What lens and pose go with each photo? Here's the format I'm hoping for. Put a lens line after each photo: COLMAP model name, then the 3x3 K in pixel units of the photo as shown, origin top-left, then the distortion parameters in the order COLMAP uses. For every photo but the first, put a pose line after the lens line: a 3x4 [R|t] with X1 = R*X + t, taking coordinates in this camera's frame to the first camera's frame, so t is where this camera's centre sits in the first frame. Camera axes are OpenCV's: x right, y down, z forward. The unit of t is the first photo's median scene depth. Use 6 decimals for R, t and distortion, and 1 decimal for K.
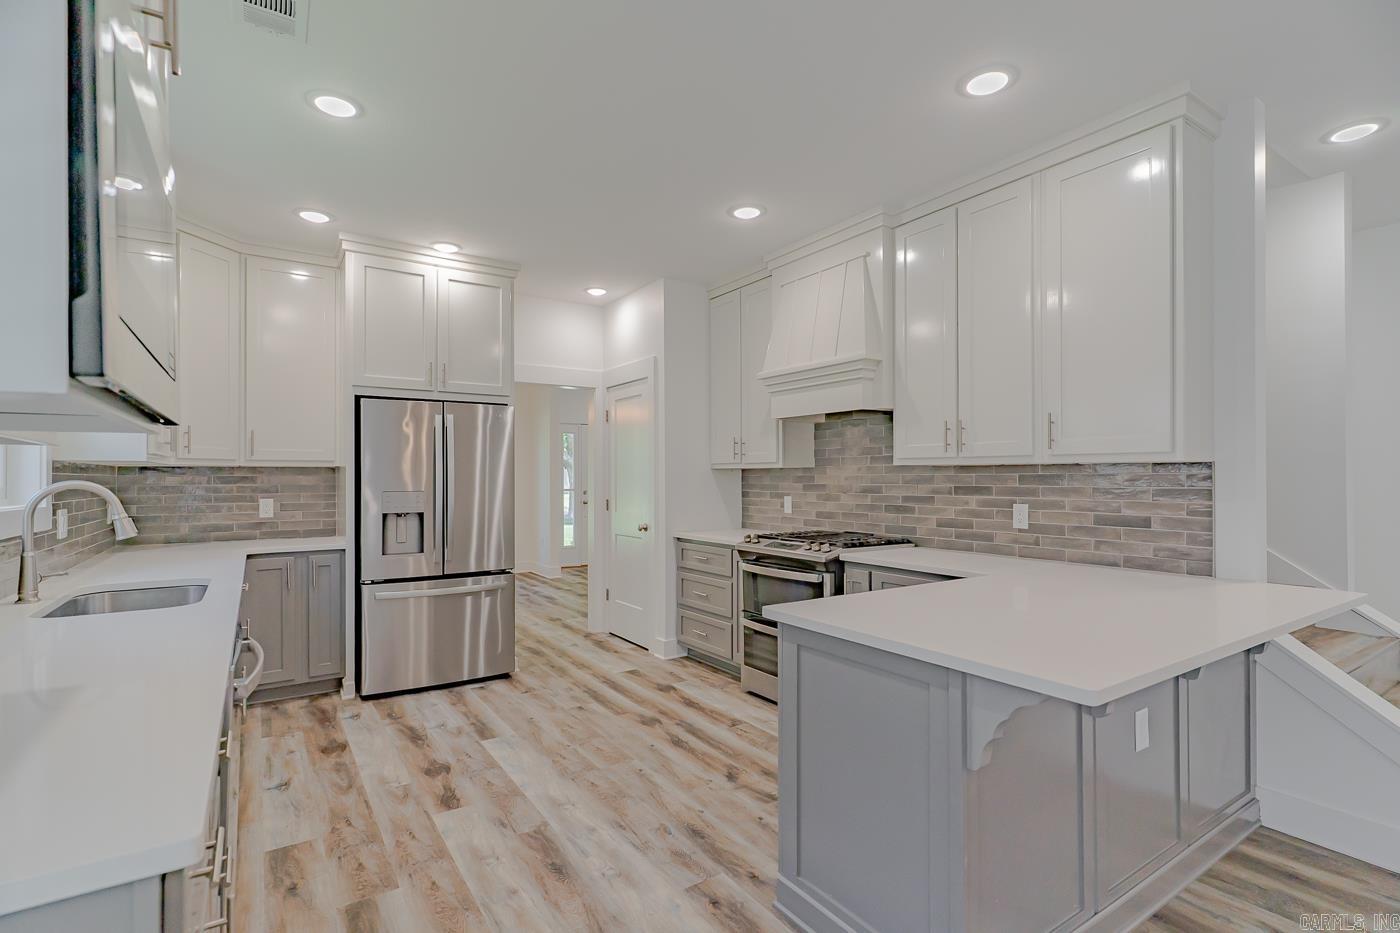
lens RADIAL K [[674.1, 0, 693.7], [0, 674.1, 470.6], [0, 0, 1]] dist [-0.000699, 0.002966]
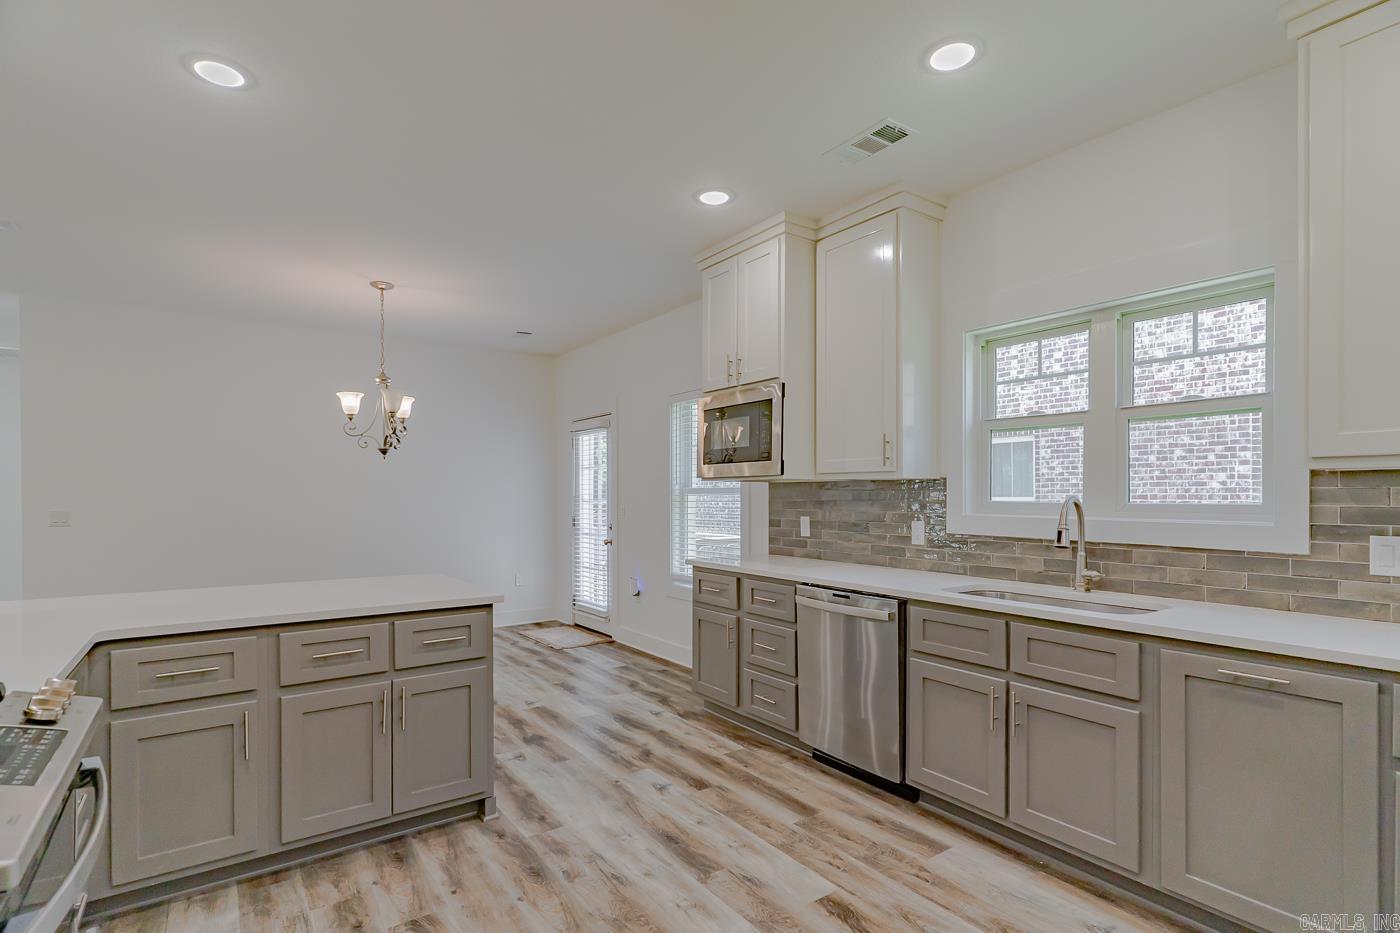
lens RADIAL K [[674.1, 0, 701.9], [0, 674.1, 502.1], [0, 0, 1]] dist [-0.000699, 0.002966]
pose [[-0.999076, 0.003401, -0.042836, -0.138738], [0.003434, 0.999994, -0.000683, 0.016181], [0.042833, -0.000829, -0.999082, 1.433085]]
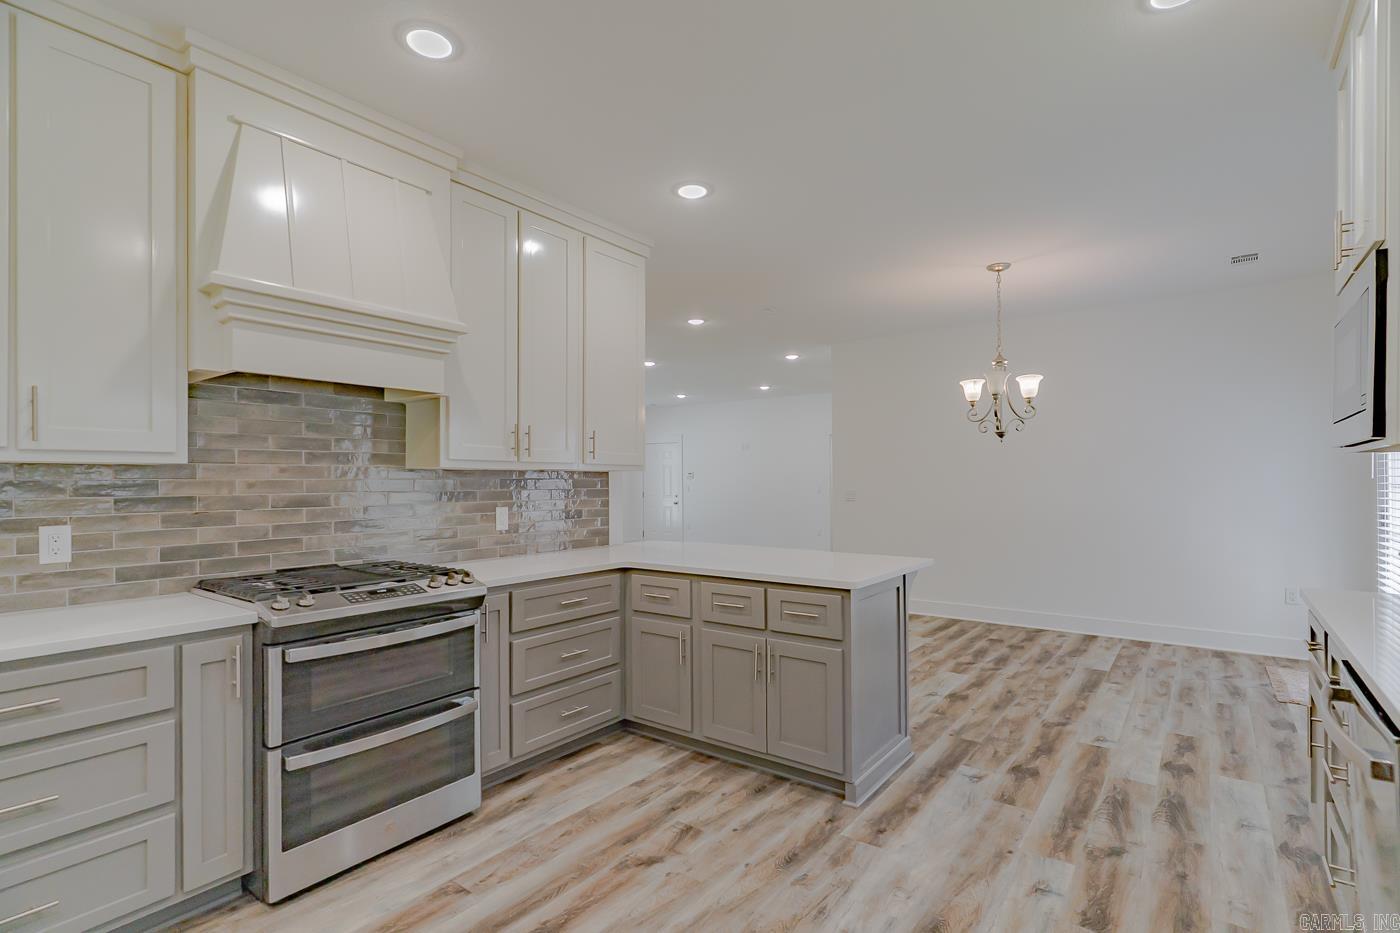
lens RADIAL K [[674.1, 0, 701.2], [0, 674.1, 475.5], [0, 0, 1]] dist [-0.000699, 0.002966]
pose [[-0.340930, 0.010483, 0.940030, -0.617490], [-0.003593, 0.999916, -0.012454, 0.011726], [-0.940082, -0.007623, -0.340864, 1.059399]]
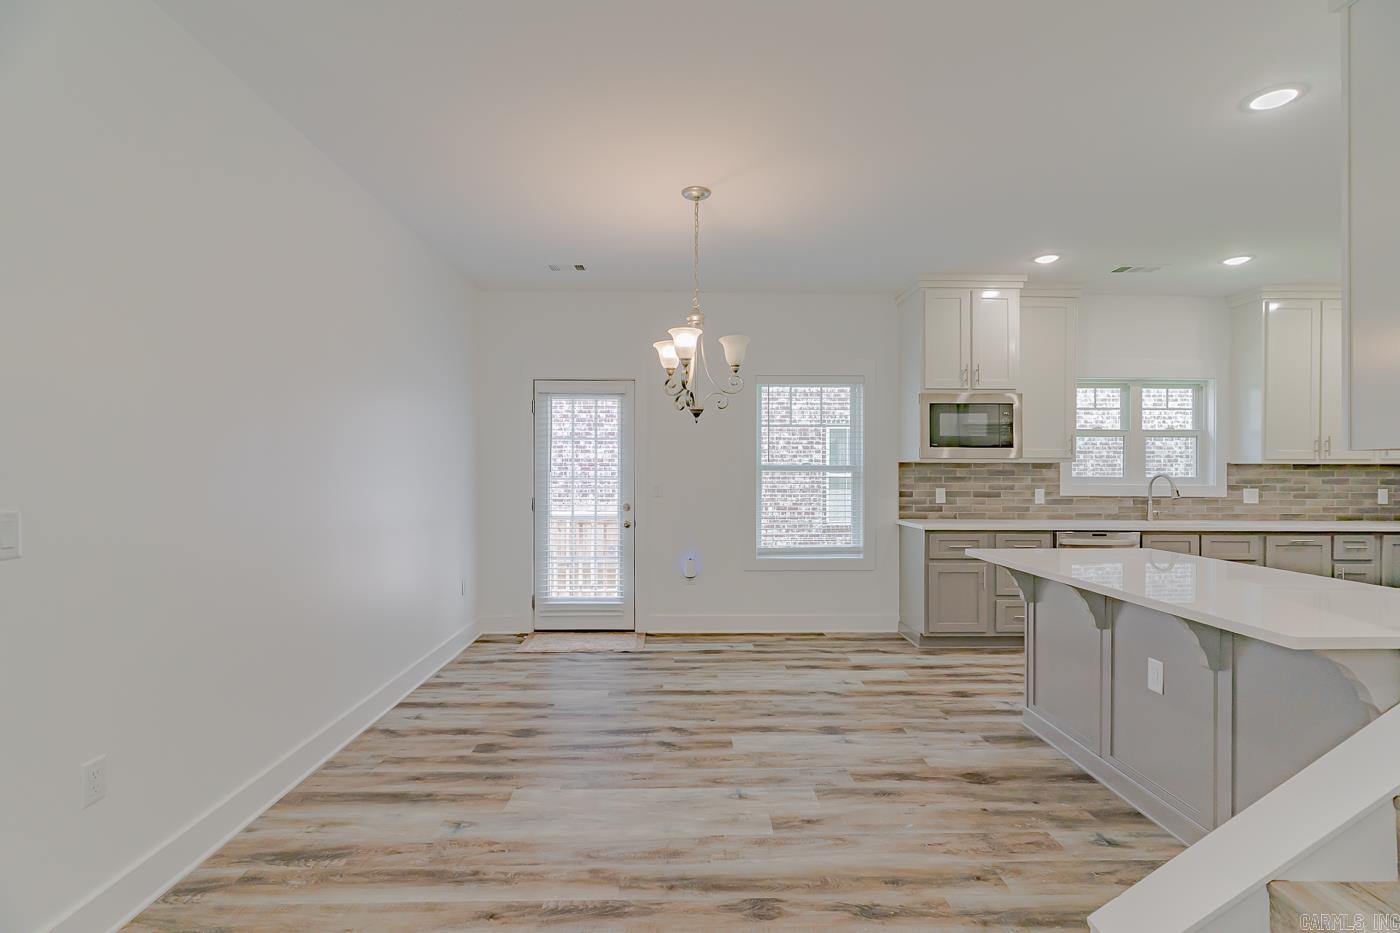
lens RADIAL K [[674.1, 0, 700.6], [0, 674.1, 472.6], [0, 0, 1]] dist [-0.000699, 0.002966]
pose [[-0.532535, 0.000510, -0.846408, 1.328754], [0.006826, 0.999970, -0.003693, 0.006321], [0.846381, -0.007745, -0.532522, 0.589626]]
